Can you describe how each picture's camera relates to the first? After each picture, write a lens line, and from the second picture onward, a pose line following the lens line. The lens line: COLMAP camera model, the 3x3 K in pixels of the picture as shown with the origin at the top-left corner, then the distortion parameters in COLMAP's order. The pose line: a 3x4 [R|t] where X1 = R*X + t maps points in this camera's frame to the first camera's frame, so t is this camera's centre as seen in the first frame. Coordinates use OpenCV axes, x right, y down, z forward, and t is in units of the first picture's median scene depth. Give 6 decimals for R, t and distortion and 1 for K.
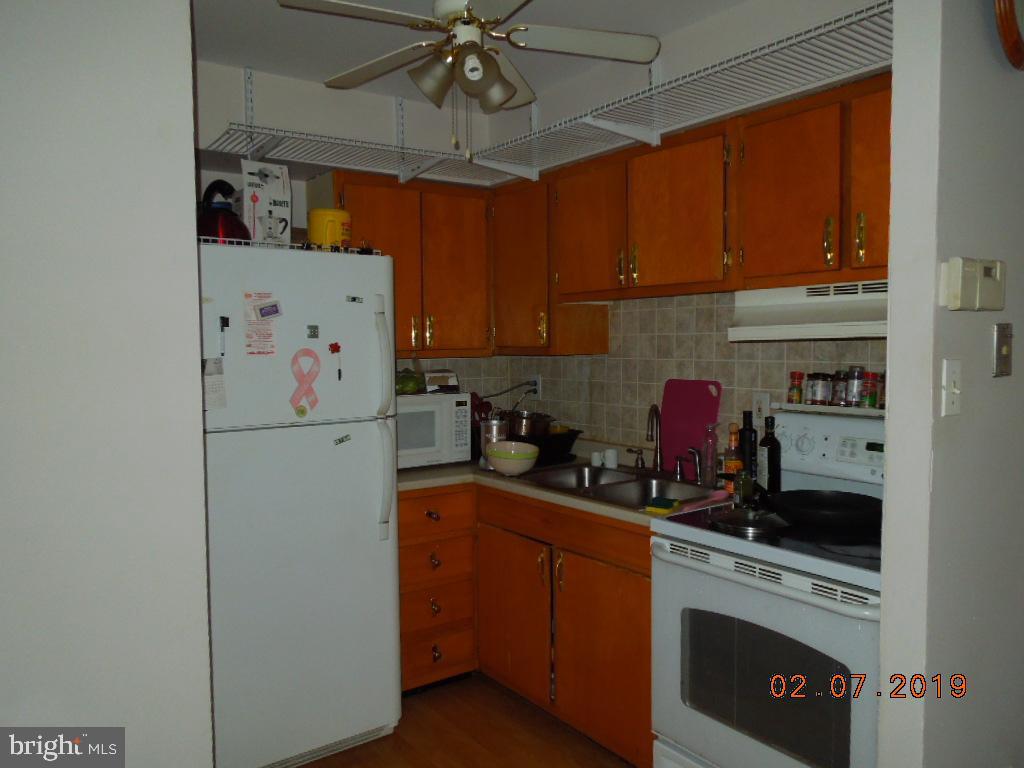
lens RADIAL K [[763.4, 0, 512.0], [0, 763.4, 384.0], [0, 0, 1]] dist [-0.000754, 0.002899]
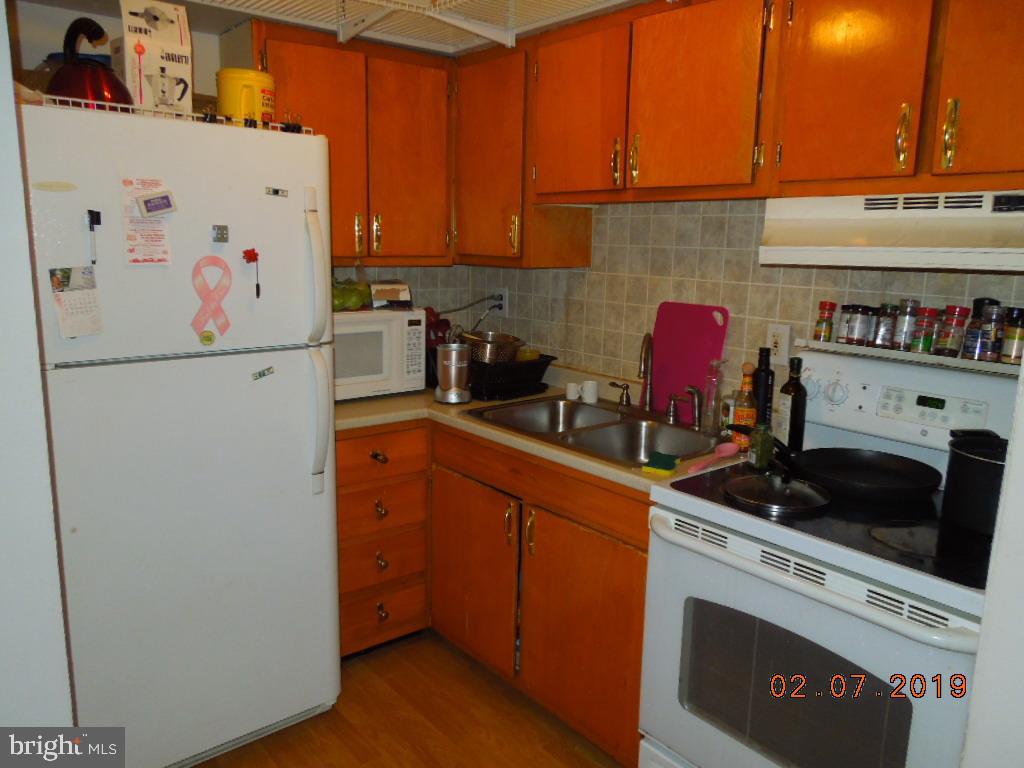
lens RADIAL K [[763.4, 0, 512.0], [0, 763.4, 384.0], [0, 0, 1]] dist [-0.000754, 0.002899]
pose [[0.997766, 0.018936, 0.064068, -0.014825], [-0.027324, 0.990778, 0.132708, -0.026622], [-0.060964, -0.134162, 0.989082, 0.191039]]
